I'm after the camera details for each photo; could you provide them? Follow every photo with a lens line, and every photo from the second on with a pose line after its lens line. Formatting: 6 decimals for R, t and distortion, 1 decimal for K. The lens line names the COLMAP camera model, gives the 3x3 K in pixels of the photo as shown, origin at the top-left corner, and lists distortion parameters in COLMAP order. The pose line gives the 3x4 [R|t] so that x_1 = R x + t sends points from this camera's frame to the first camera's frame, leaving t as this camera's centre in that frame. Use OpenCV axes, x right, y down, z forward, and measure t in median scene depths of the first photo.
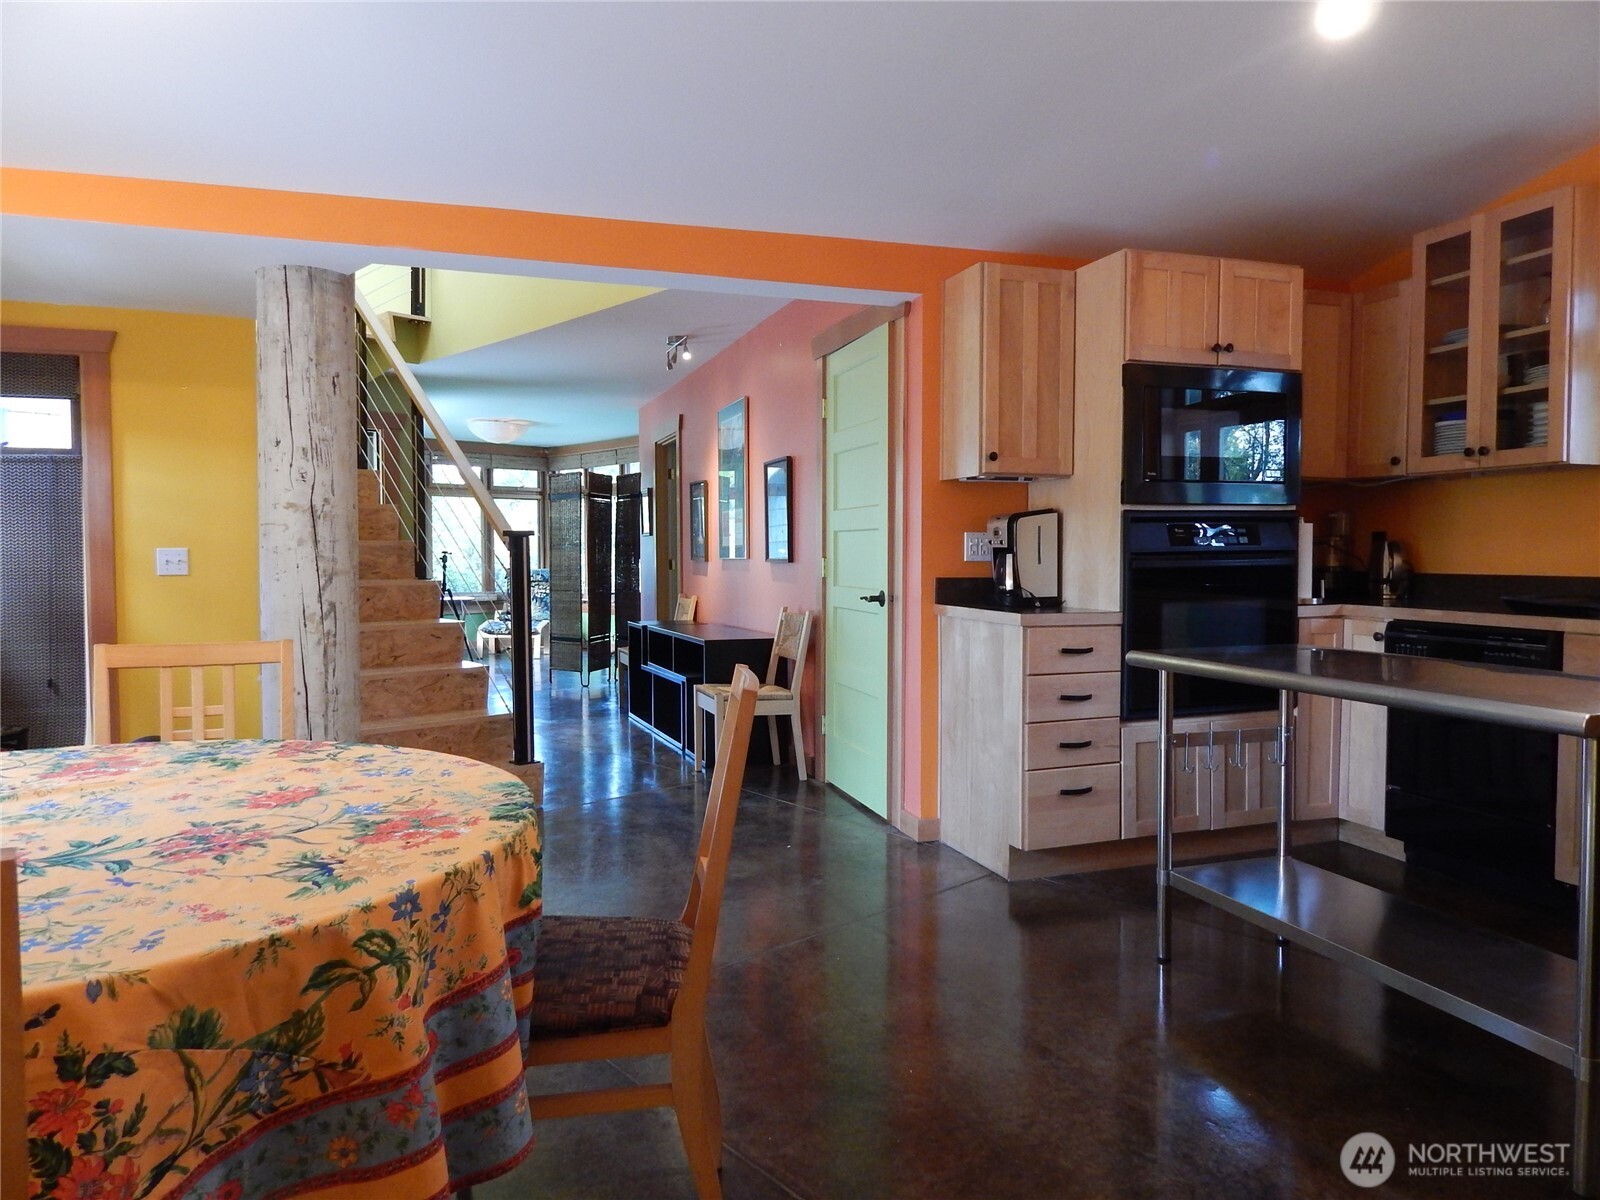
lens RADIAL K [[1062.8, 0, 802.1], [0, 1062.8, 595.4], [0, 0, 1]] dist [0.013924, -0.008429]
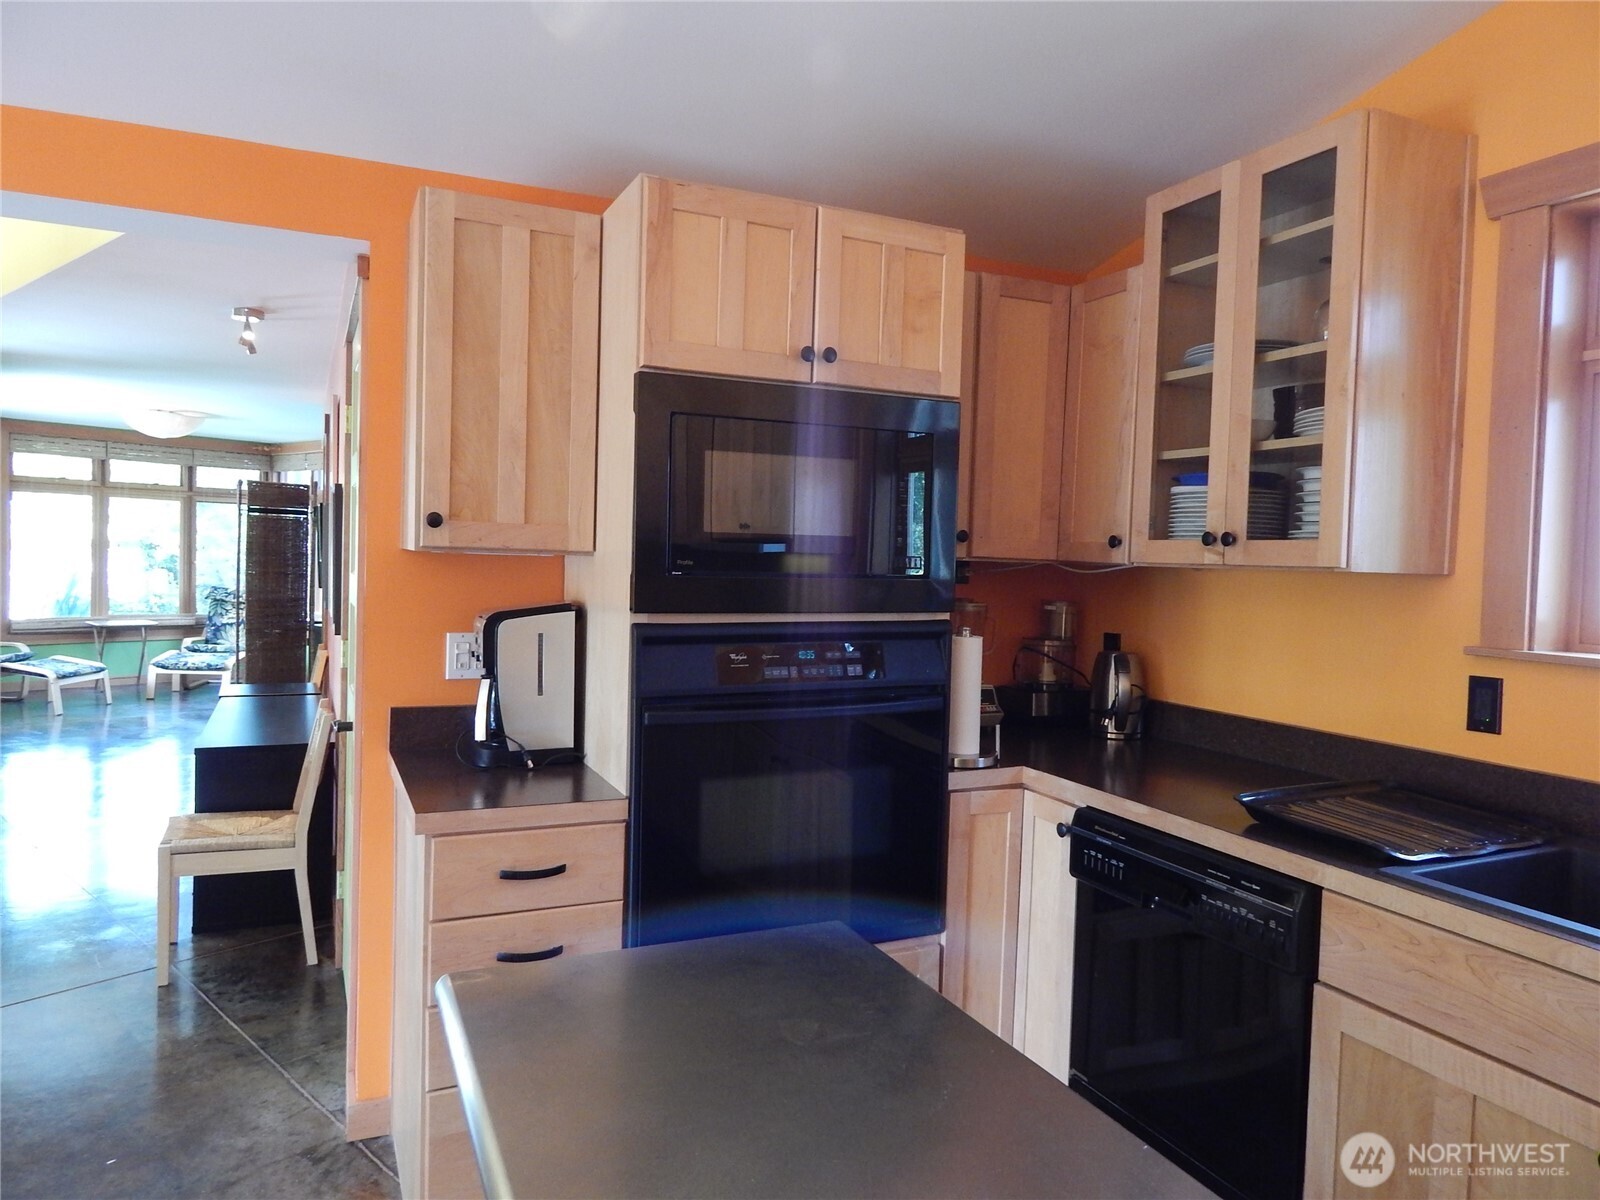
lens RADIAL K [[1062.8, 0, 796.5], [0, 1062.8, 593.9], [0, 0, 1]] dist [0.013924, -0.008429]
pose [[0.994393, 0.026271, 0.102437, 0.313437], [-0.025938, 0.999653, -0.004575, -0.090890], [-0.102521, 0.001892, 0.994729, 0.391812]]
